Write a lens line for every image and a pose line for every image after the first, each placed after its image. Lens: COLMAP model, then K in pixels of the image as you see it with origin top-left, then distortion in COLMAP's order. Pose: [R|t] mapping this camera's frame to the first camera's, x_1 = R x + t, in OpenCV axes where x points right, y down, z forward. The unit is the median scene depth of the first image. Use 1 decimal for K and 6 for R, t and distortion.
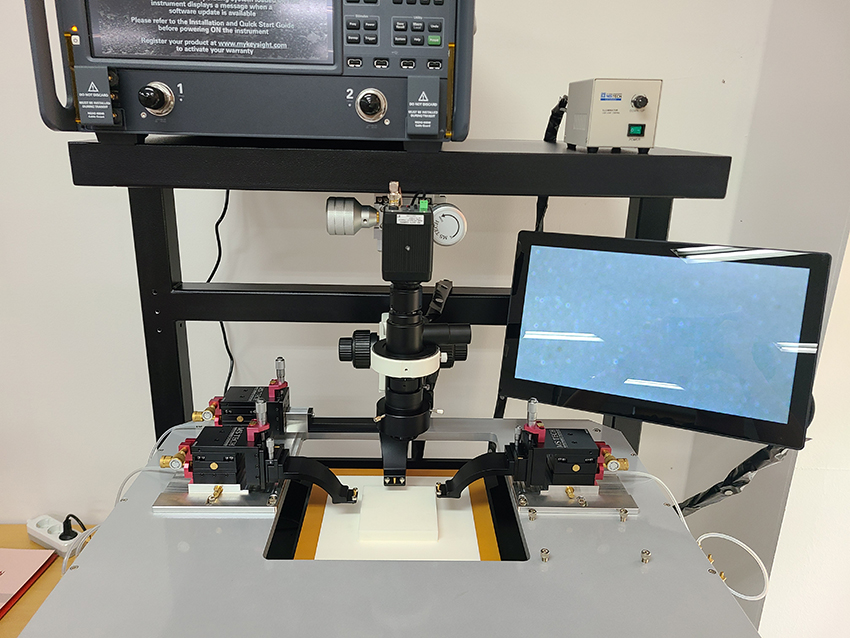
lens RADIAL K [[659.0, 0, 425.0], [0, 659.0, 319.0], [0, 0, 1]] dist [0.026800, -0.003782]
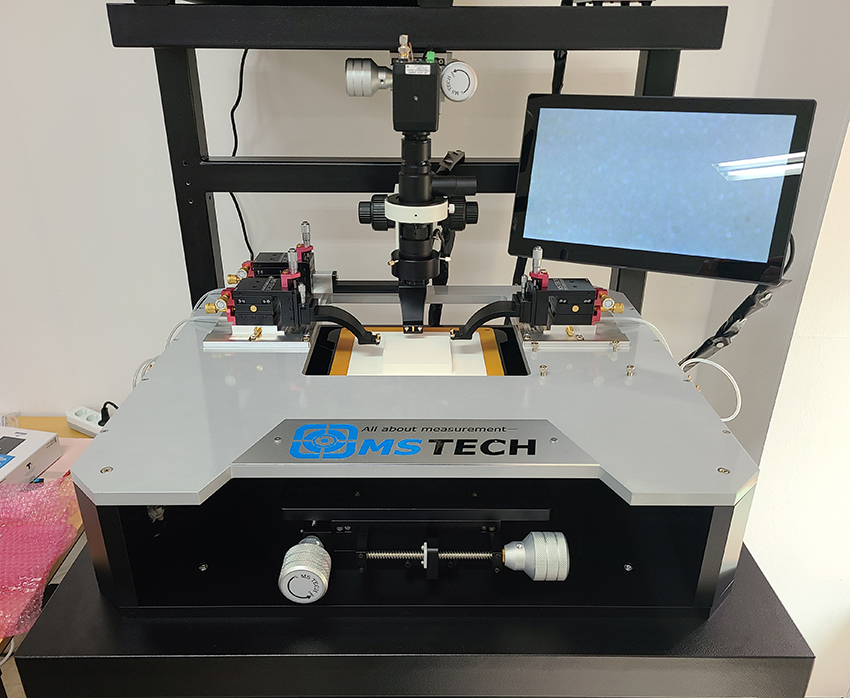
lens RADIAL K [[704.7, 0, 425.0], [0, 704.7, 349.0], [0, 0, 1]] dist [0.031833, -0.005739]
pose [[0.999652, -0.008634, -0.024931, 0.003740], [0.011971, 0.990500, 0.136989, 0.123631], [0.023511, -0.137240, 0.990259, -0.191603]]
